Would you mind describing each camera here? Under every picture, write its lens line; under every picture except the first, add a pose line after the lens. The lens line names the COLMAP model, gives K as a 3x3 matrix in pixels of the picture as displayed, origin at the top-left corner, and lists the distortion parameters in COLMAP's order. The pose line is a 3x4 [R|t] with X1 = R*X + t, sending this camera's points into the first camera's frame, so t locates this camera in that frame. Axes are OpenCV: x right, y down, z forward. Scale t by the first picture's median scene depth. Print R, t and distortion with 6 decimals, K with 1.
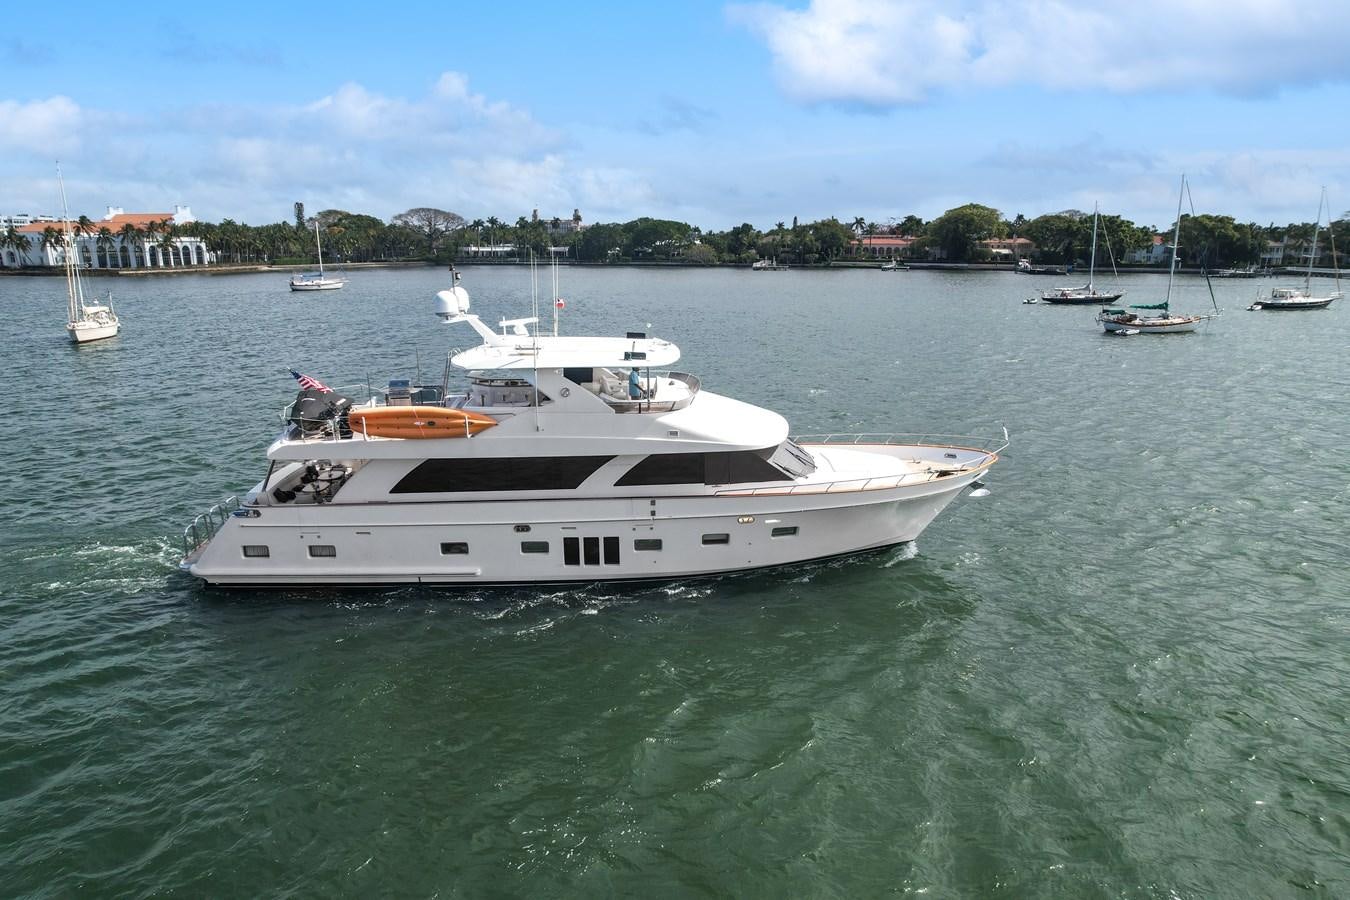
lens RADIAL K [[860.3, 0, 674.1], [0, 860.3, 480.4], [0, 0, 1]] dist [-0.078176, 0.084082]
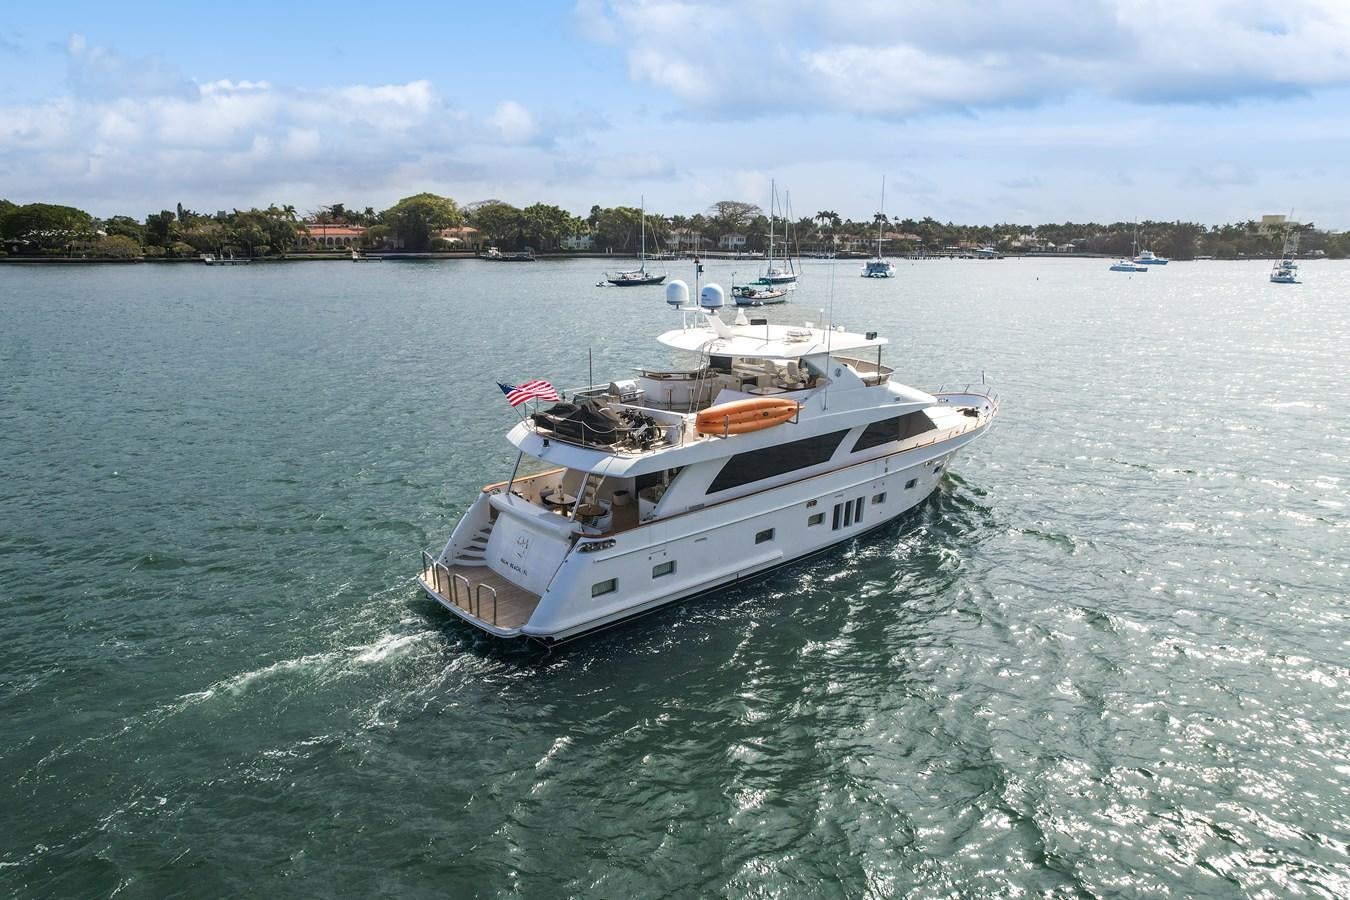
lens RADIAL K [[860.3, 0, 674.1], [0, 860.3, 480.4], [0, 0, 1]] dist [-0.078176, 0.084082]
pose [[0.781059, -0.169618, 0.600980, -0.928505], [0.162352, 0.984466, 0.066851, -0.070392], [-0.602983, 0.045356, 0.796463, 0.245651]]
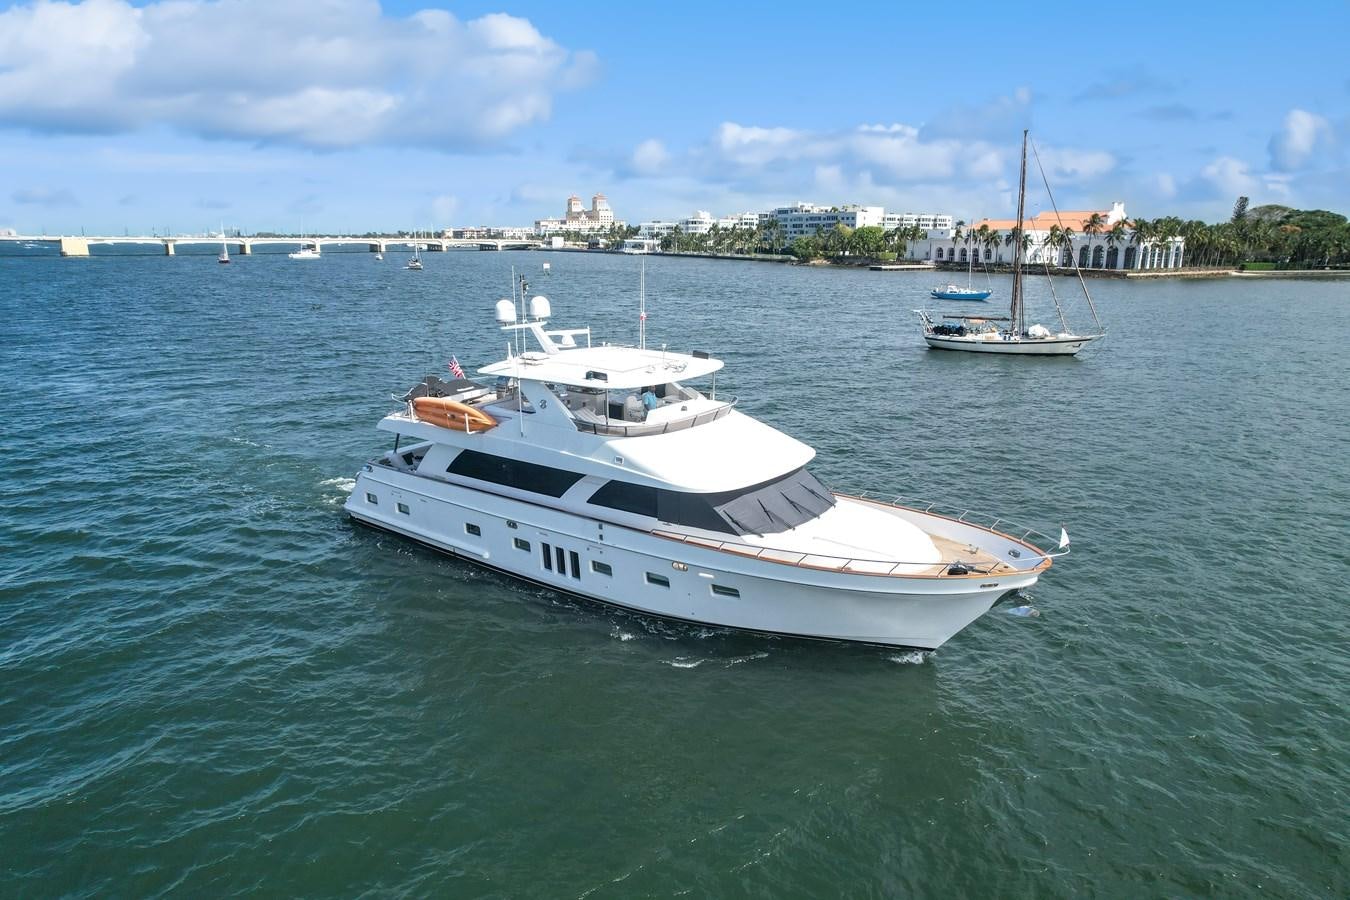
lens RADIAL K [[860.3, 0, 674.1], [0, 860.3, 480.4], [0, 0, 1]] dist [-0.078176, 0.084082]
pose [[0.763749, 0.174575, -0.621459, 0.622827], [-0.167877, 0.983326, 0.069913, -0.105495], [0.623302, 0.050933, 0.780321, 0.279312]]
